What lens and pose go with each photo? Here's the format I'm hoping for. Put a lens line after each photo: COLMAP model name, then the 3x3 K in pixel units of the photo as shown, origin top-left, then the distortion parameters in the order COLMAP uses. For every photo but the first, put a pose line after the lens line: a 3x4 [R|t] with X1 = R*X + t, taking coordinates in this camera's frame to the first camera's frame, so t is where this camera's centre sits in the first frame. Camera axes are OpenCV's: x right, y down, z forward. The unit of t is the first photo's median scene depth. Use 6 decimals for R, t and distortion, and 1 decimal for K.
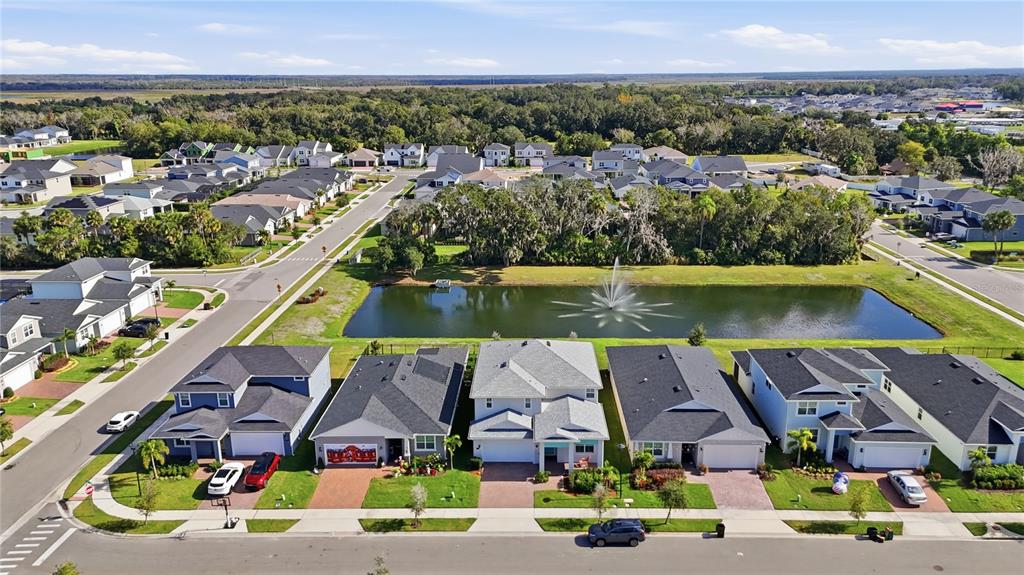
lens RADIAL K [[753.7, 0, 512.0], [0, 753.7, 287.5], [0, 0, 1]] dist [0.077481, -0.085066]
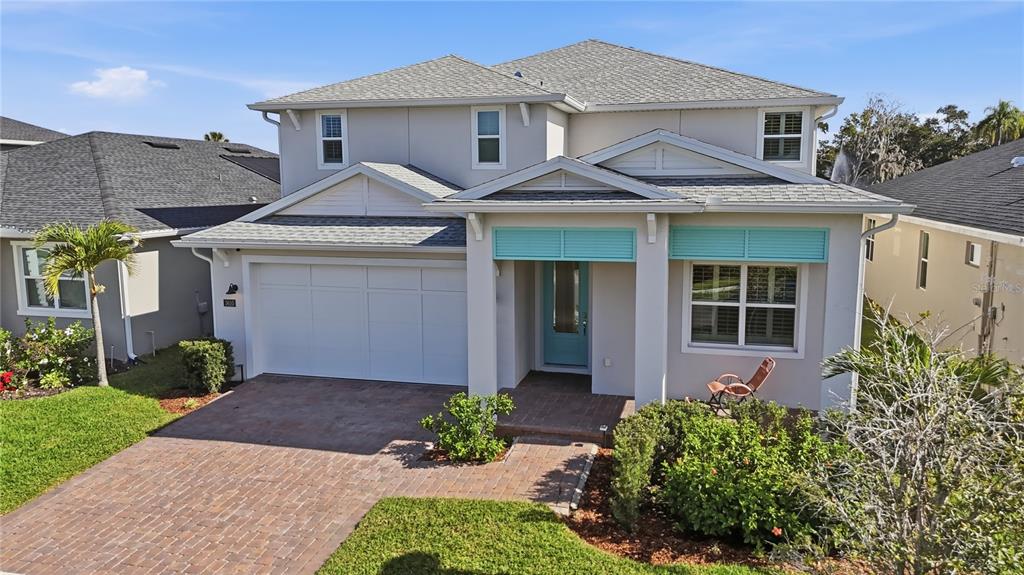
lens RADIAL K [[753.7, 0, 512.0], [0, 753.7, 287.5], [0, 0, 1]] dist [0.077481, -0.085066]
pose [[0.970399, 0.033918, -0.239115, 0.086427], [-0.067387, 0.988793, -0.133216, 0.235077], [0.231917, 0.145386, 0.961809, 0.819261]]
